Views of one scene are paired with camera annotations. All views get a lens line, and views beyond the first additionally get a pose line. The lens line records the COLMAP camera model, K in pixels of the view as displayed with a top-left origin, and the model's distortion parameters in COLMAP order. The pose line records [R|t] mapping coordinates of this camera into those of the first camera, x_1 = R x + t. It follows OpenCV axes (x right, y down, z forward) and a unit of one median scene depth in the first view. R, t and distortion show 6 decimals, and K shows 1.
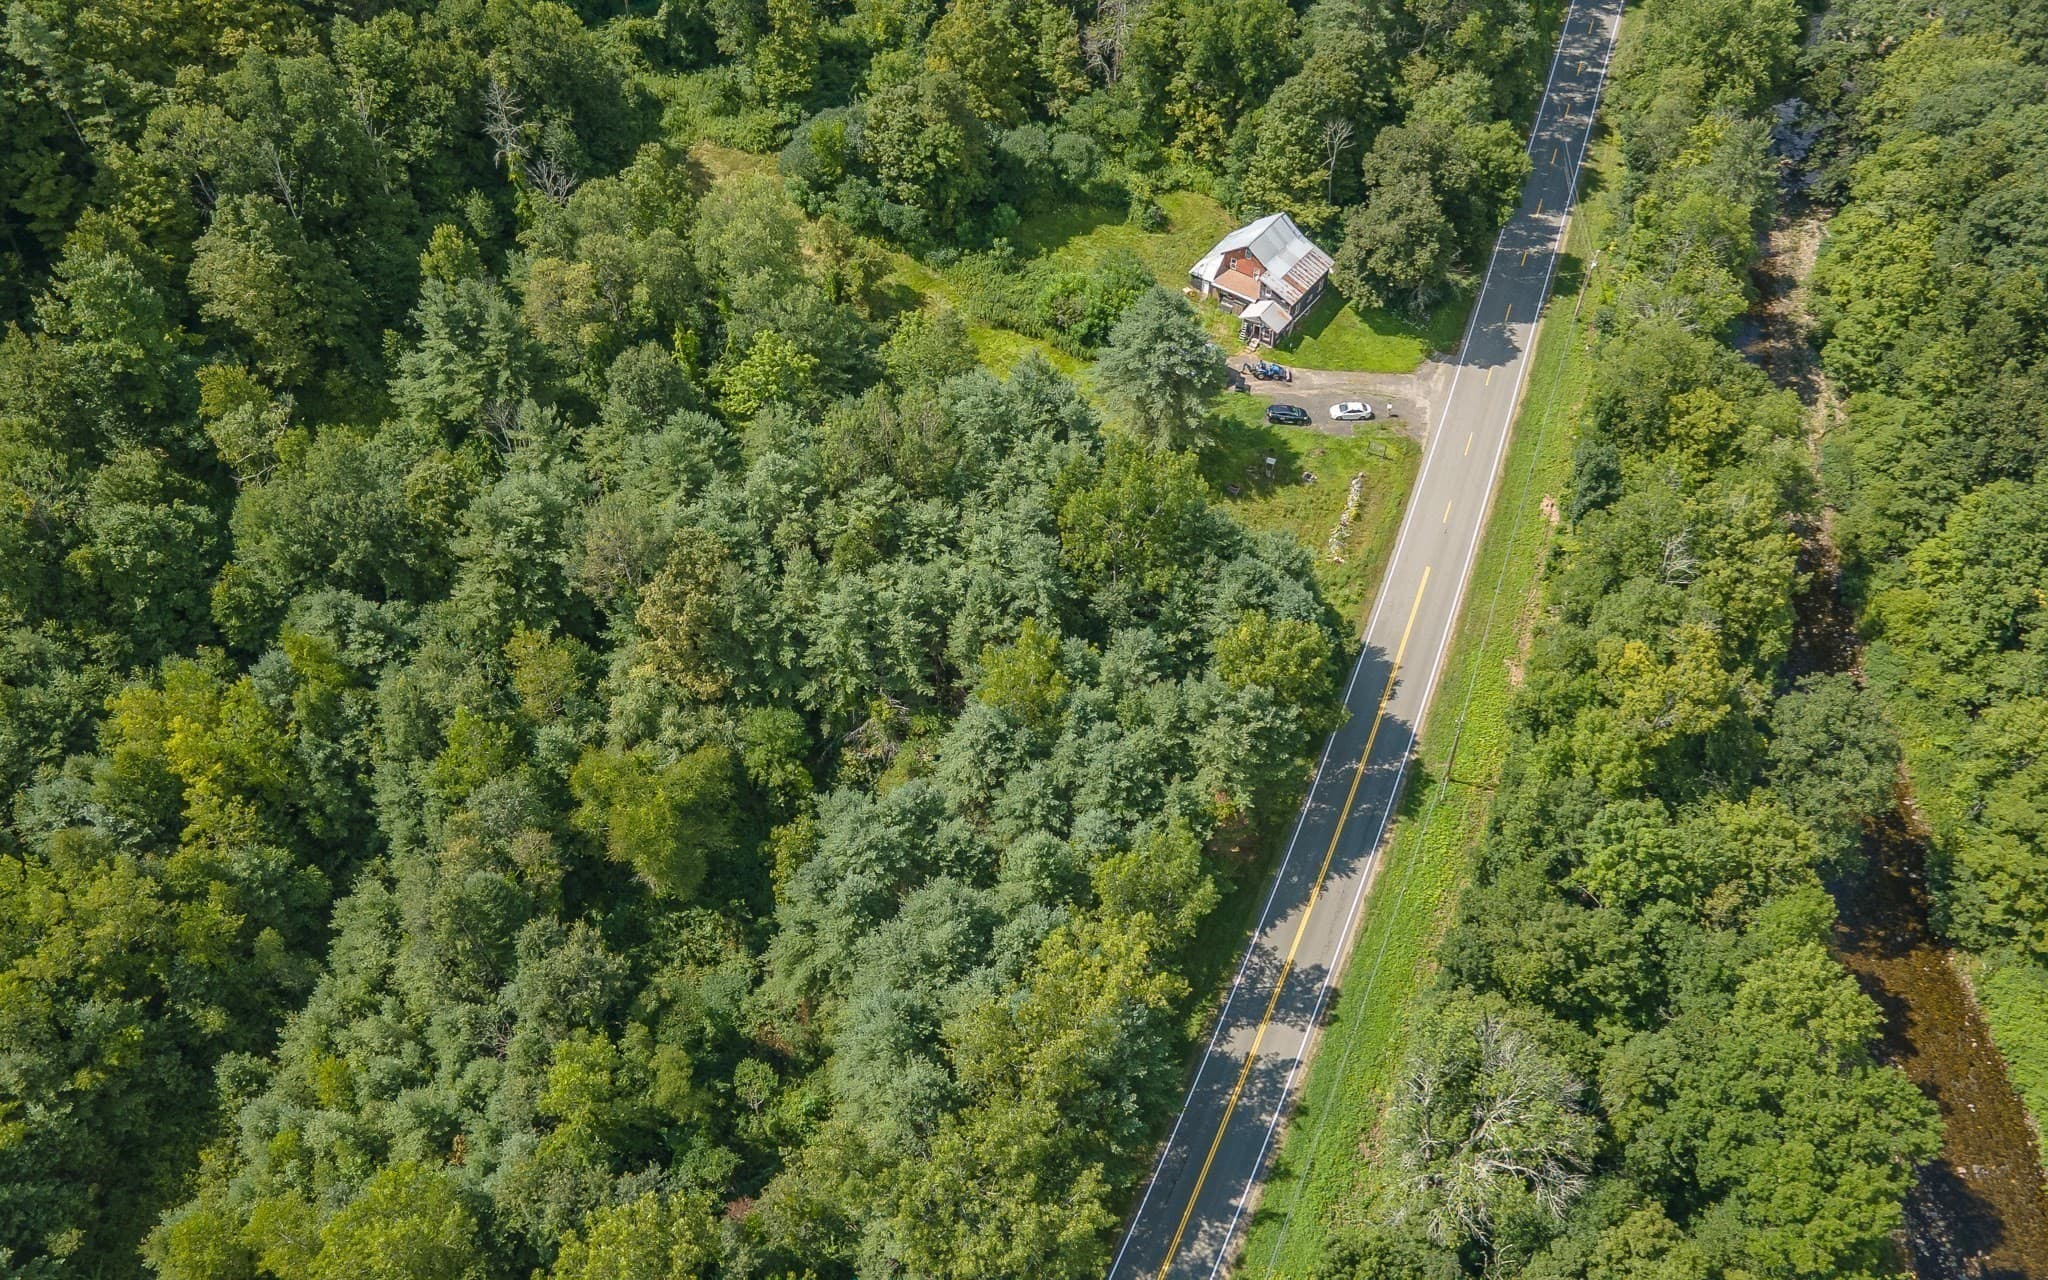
lens RADIAL K [[1673.9, 0, 1048.3], [0, 1673.9, 648.2], [0, 0, 1]] dist [0.046399, 0.011730]
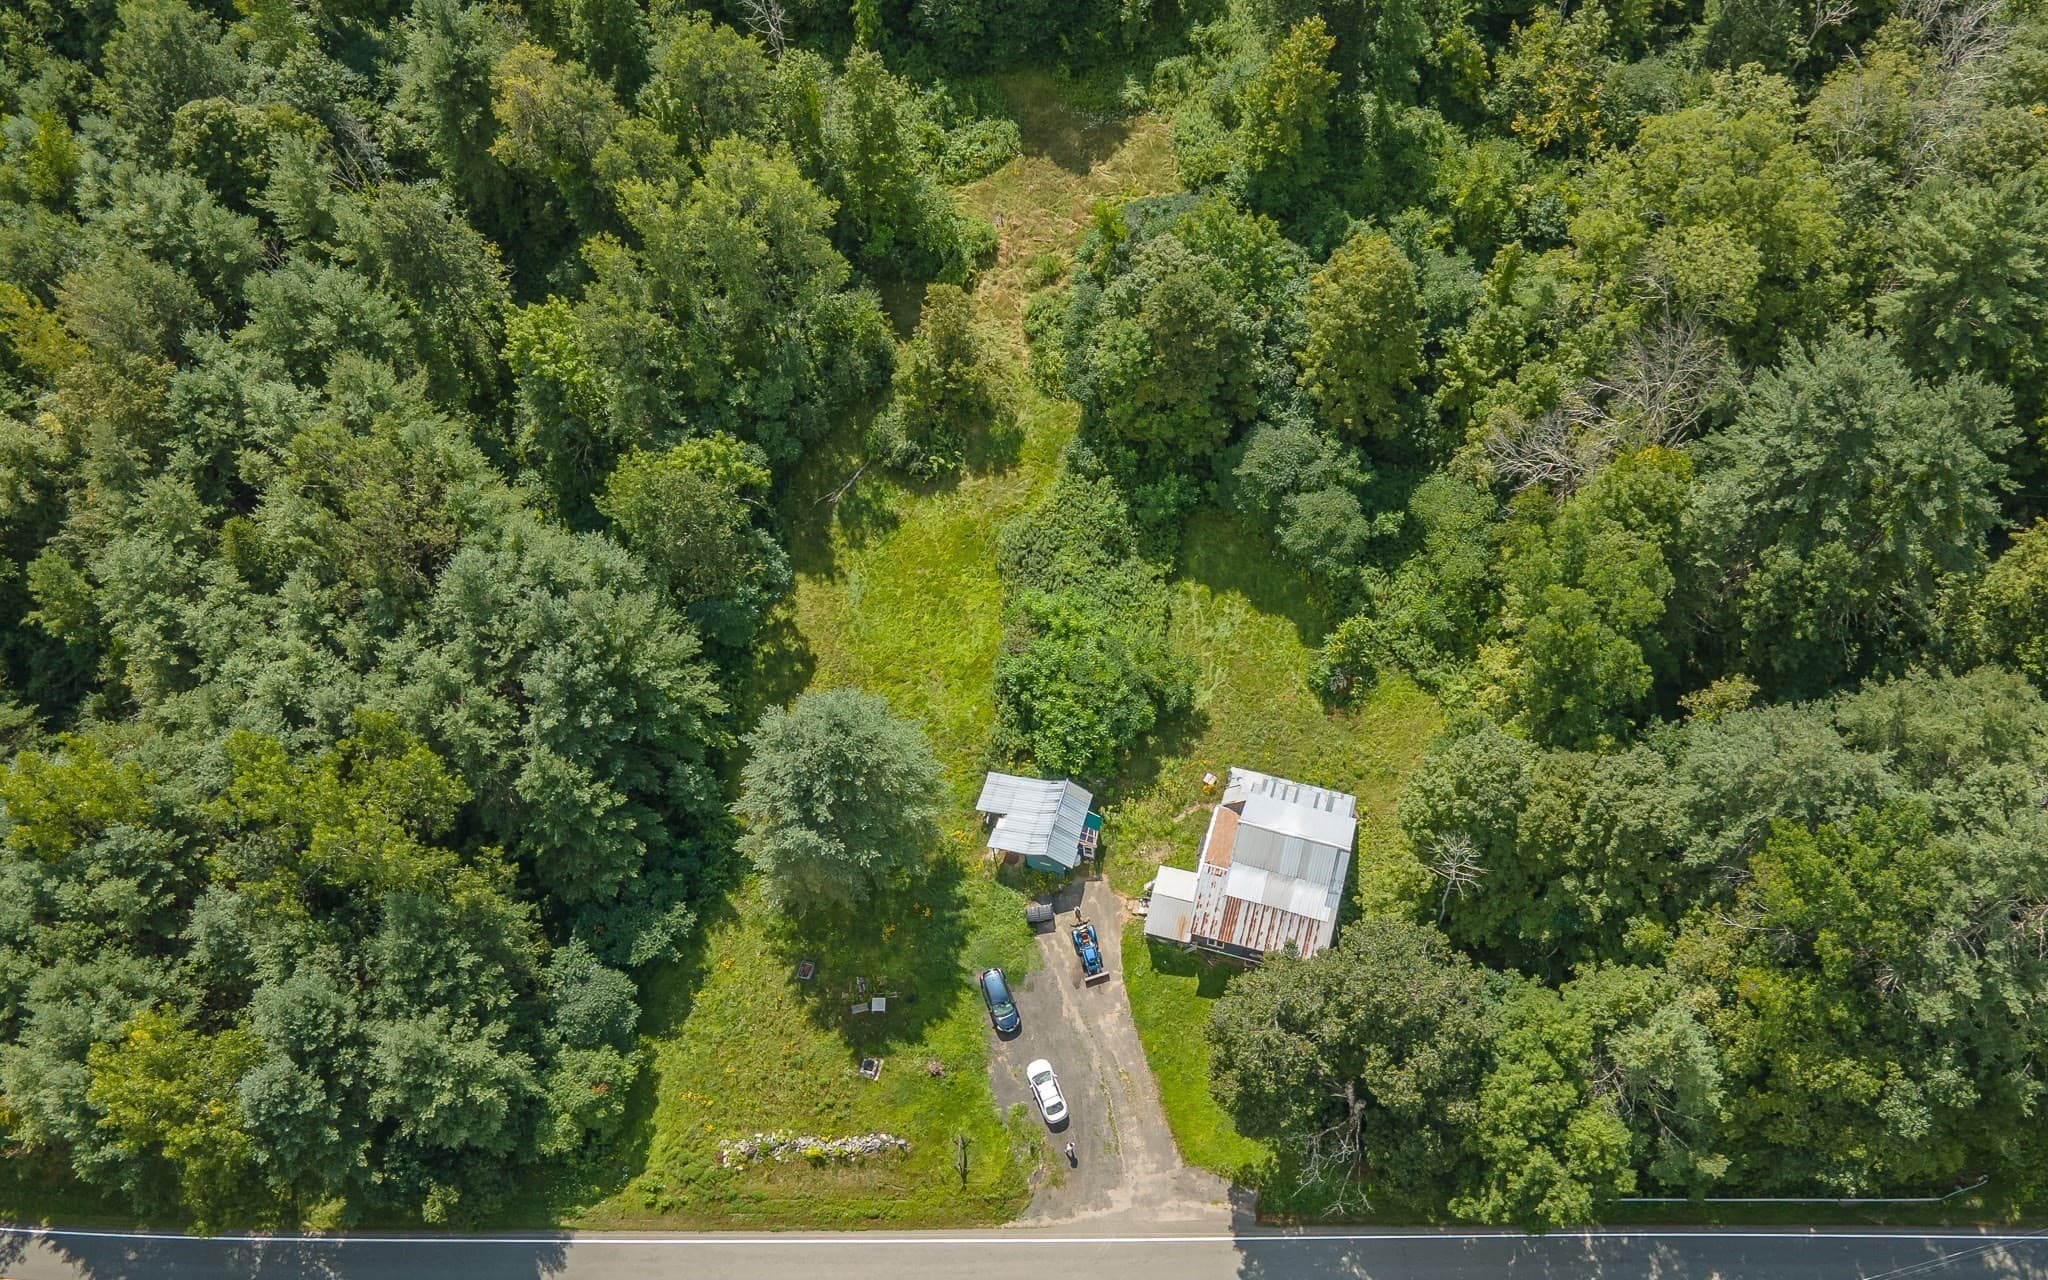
lens RADIAL K [[1673.9, 0, 1038.0], [0, 1673.9, 649.2], [0, 0, 1]] dist [0.046399, 0.011730]
pose [[0.346264, 0.818703, -0.458070, 0.345816], [-0.687740, 0.553617, 0.469598, -0.549506], [0.638056, 0.152428, 0.754752, 0.514510]]
